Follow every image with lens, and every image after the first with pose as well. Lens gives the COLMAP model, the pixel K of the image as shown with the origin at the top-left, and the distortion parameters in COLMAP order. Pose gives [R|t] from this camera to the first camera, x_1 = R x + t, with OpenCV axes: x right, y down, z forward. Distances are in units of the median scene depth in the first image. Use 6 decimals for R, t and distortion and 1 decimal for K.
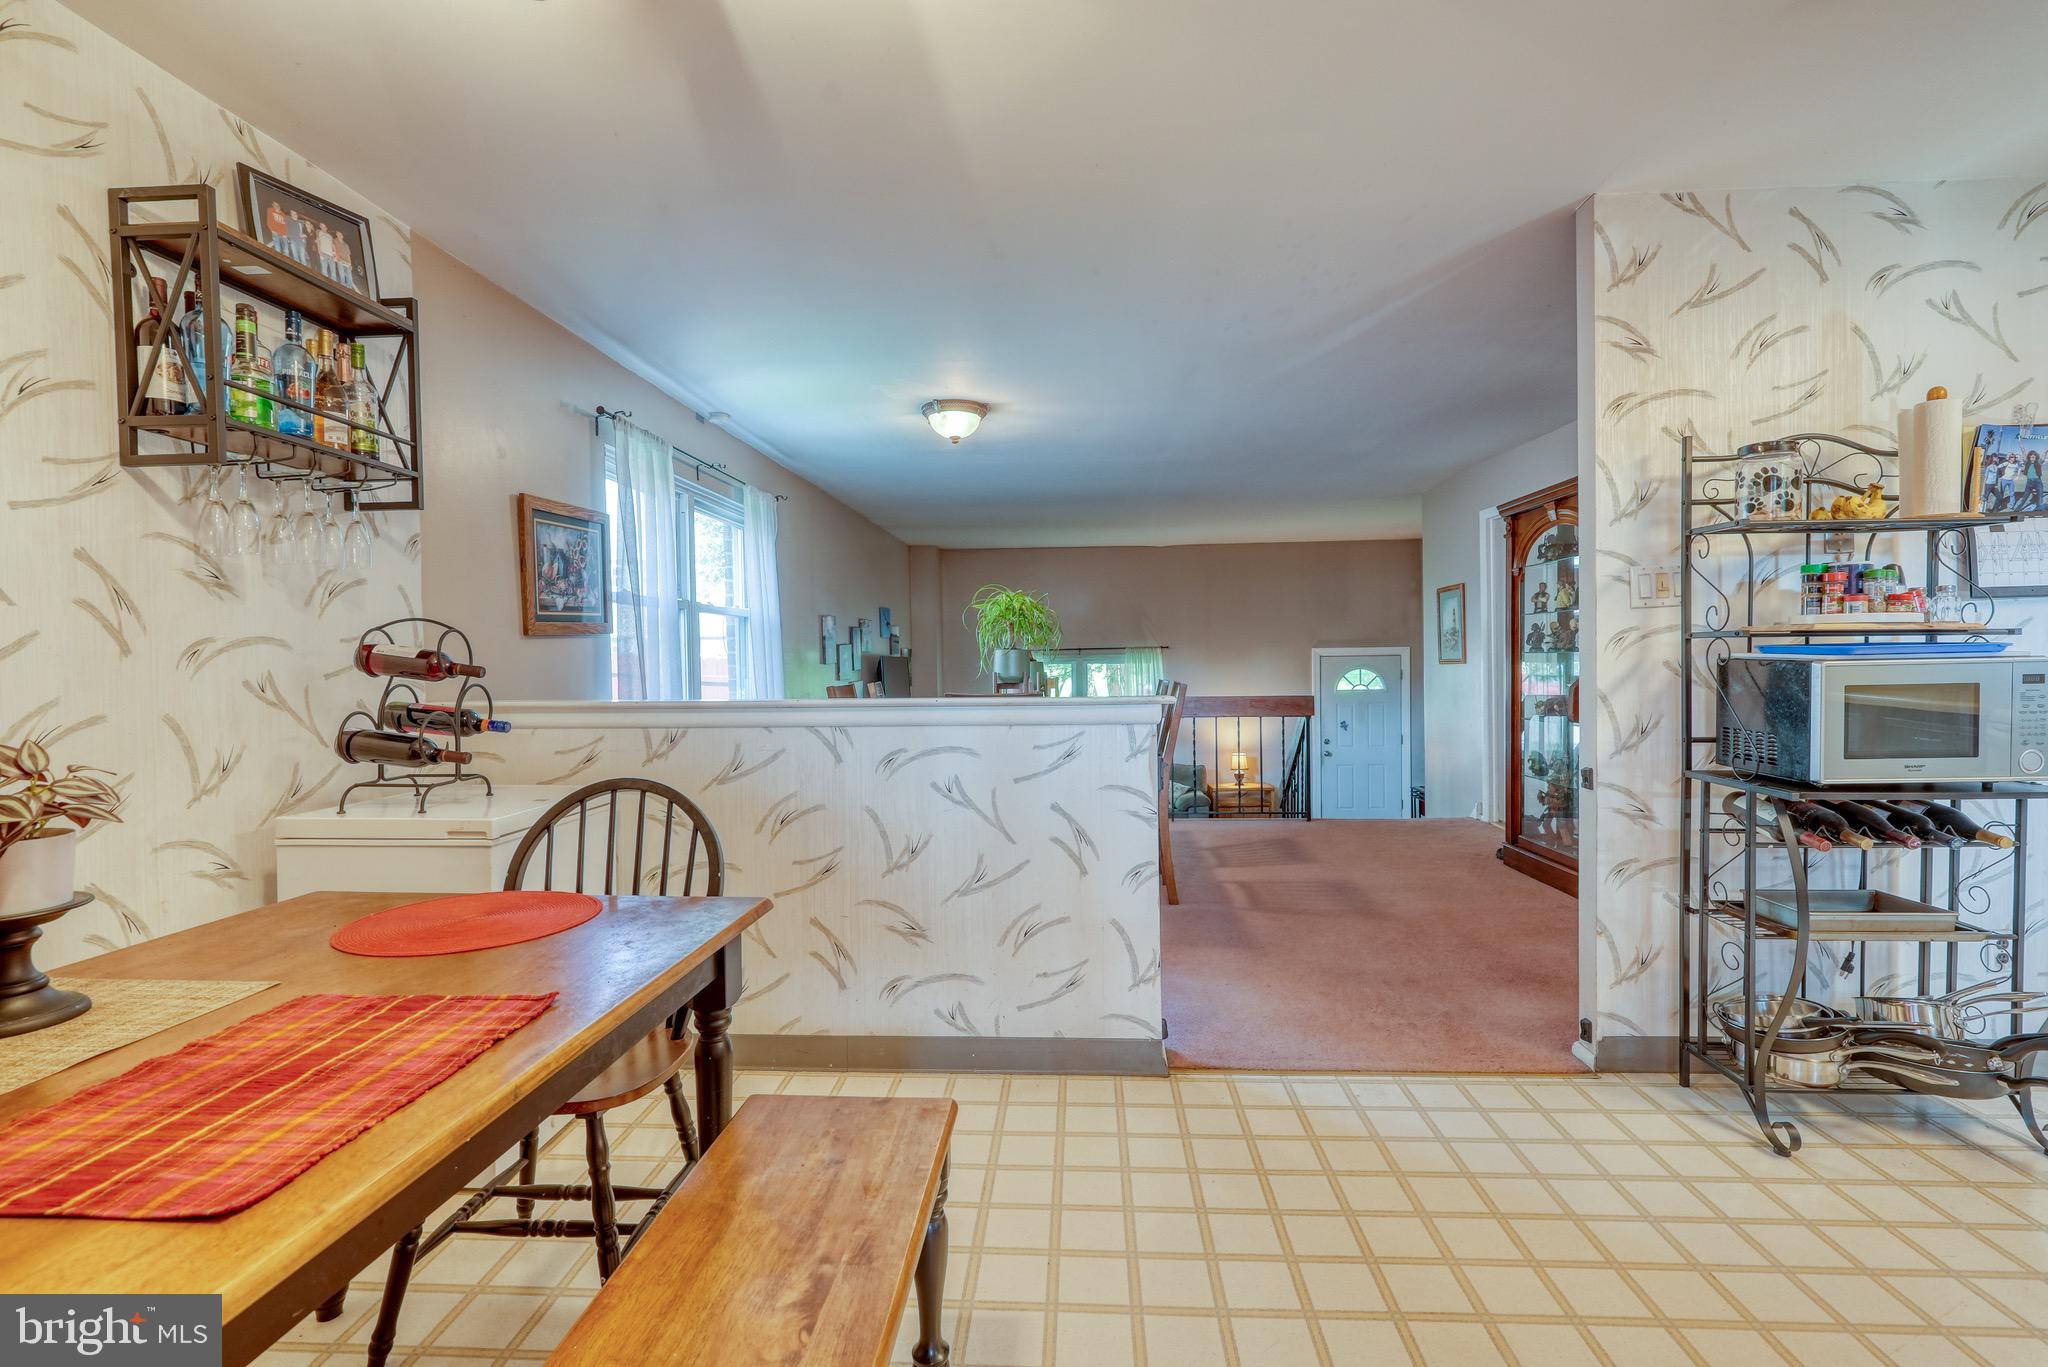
lens RADIAL K [[935.5, 0, 1026.2], [0, 935.5, 679.5], [0, 0, 1]] dist [-0.008392, 0.004783]
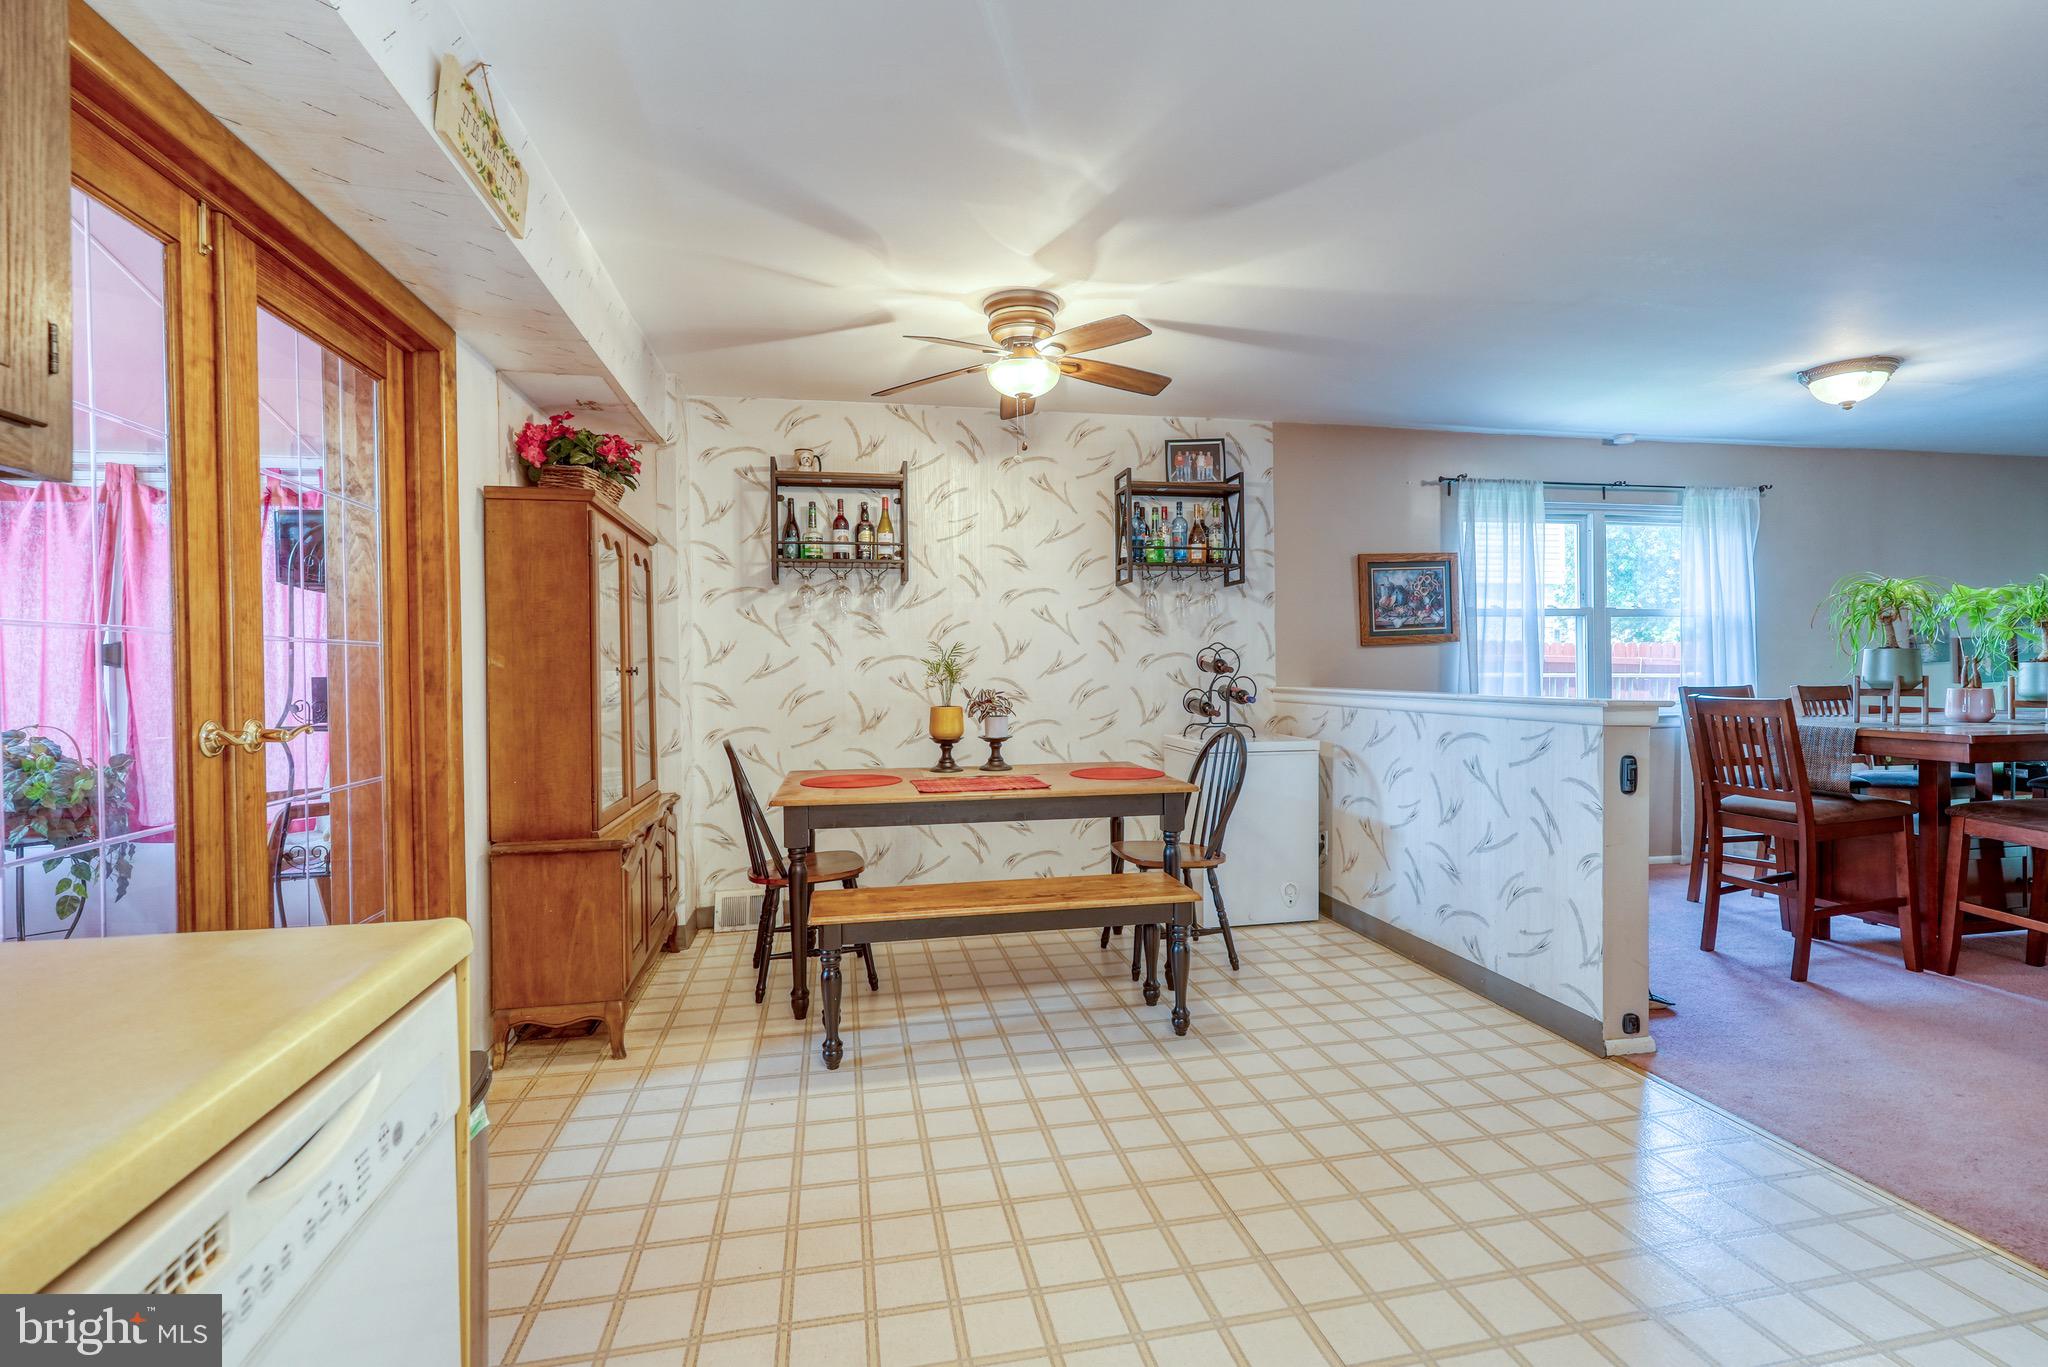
lens RADIAL K [[935.5, 0, 1032.4], [0, 935.5, 672.4], [0, 0, 1]] dist [-0.008392, 0.004783]
pose [[0.260633, 0.014468, -0.965329, 1.015883], [-0.014380, 0.999835, 0.011102, -0.016180], [0.965331, 0.010988, 0.260799, 0.093945]]
